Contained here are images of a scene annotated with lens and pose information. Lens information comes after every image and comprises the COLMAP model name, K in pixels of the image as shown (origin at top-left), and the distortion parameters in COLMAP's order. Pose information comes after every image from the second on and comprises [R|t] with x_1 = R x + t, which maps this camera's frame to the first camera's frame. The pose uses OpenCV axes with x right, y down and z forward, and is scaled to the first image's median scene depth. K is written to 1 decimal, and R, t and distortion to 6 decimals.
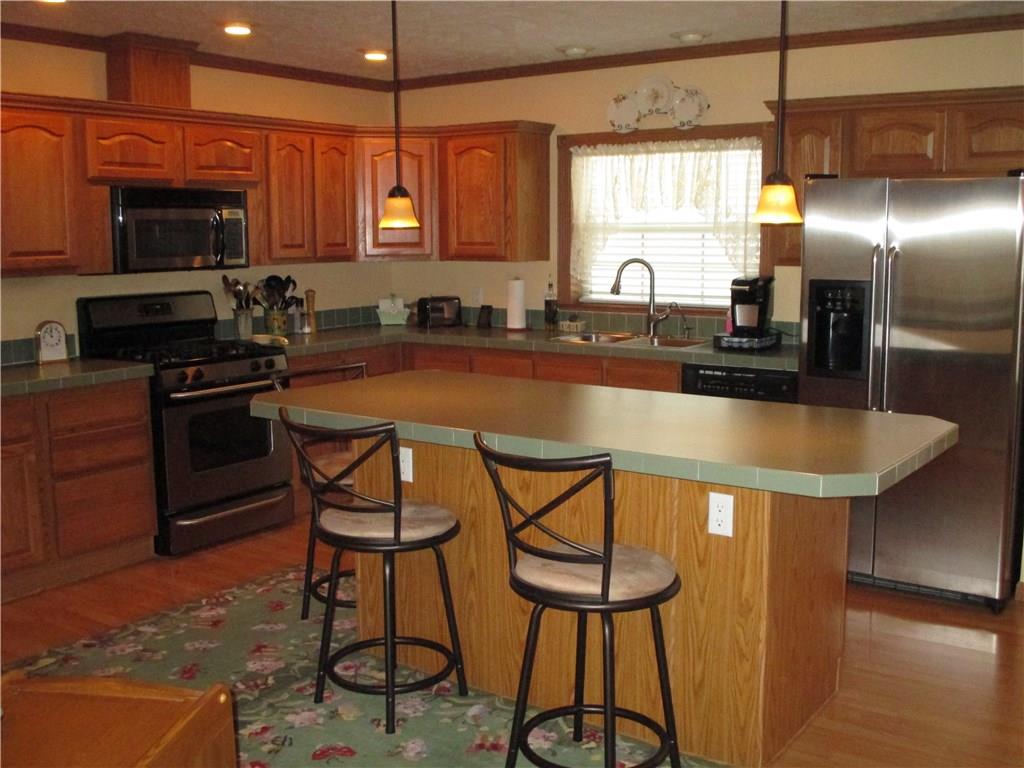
lens RADIAL K [[1052.2, 0, 509.9], [0, 1052.2, 371.8], [0, 0, 1]] dist [-0.047599, 0.016962]
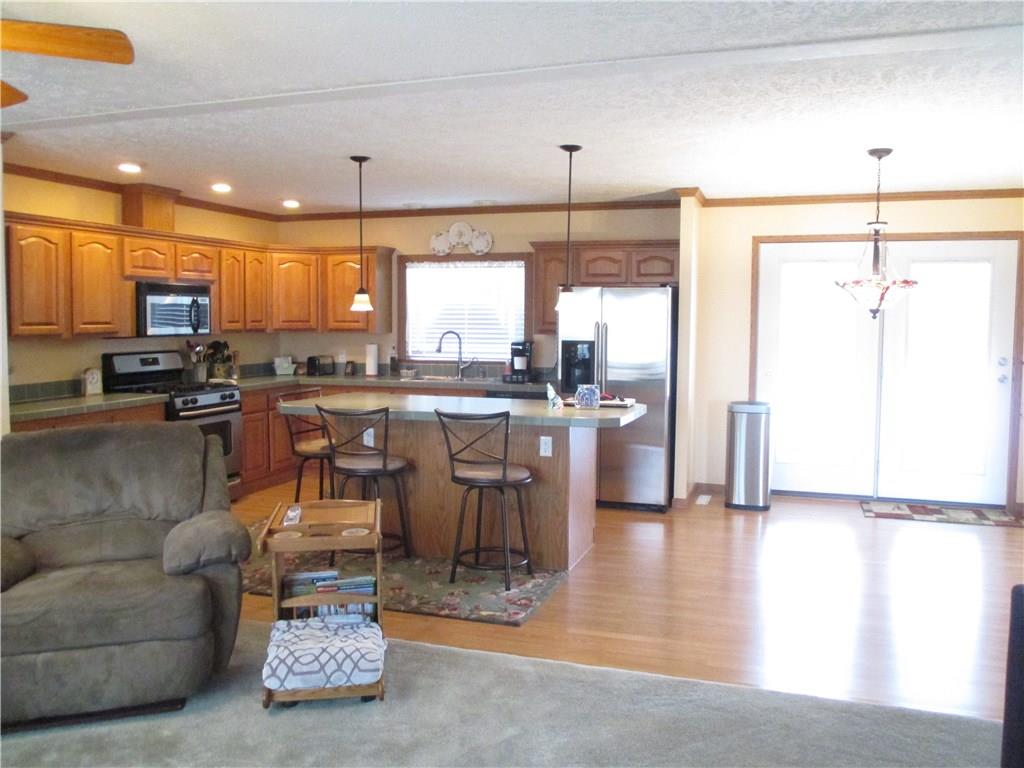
lens RADIAL K [[846.8, 0, 512.0], [0, 846.8, 384.0], [0, 0, 1]] dist [-0.009121, -0.007033]
pose [[0.957473, -0.013359, 0.288213, -0.188110], [0.029455, 0.998234, -0.051582, 0.051897], [-0.287015, 0.057877, 0.956176, -0.326282]]
